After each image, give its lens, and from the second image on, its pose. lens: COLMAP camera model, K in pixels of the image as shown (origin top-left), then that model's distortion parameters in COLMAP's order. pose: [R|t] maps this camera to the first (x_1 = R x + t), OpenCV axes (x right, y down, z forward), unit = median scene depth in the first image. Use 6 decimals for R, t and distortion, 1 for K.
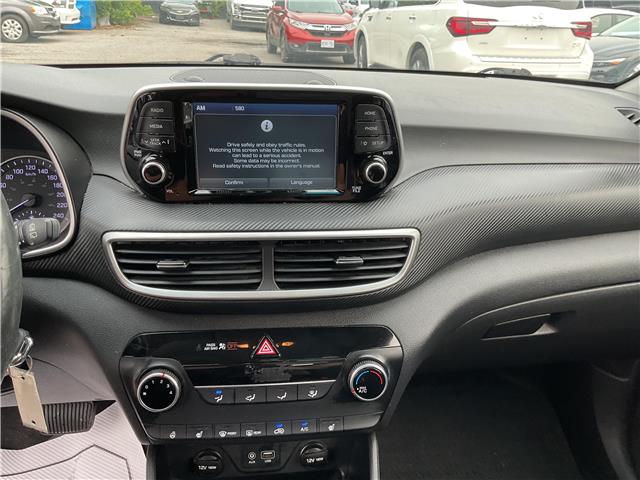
lens RADIAL K [[527.4, 0, 319.5], [0, 527.4, 243.4], [0, 0, 1]] dist [0.056338, -0.119731]
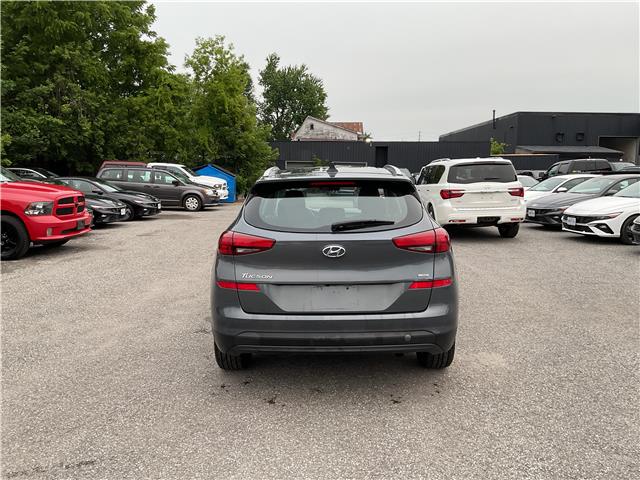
lens RADIAL K [[527.4, 0, 321.7], [0, 527.4, 239.1], [0, 0, 1]] dist [0.056338, -0.119731]
pose [[0.984915, -0.025657, -0.171124, 0.068744], [-0.026574, 0.954786, -0.296104, 0.154962], [0.170984, 0.296185, 0.939701, -0.392793]]
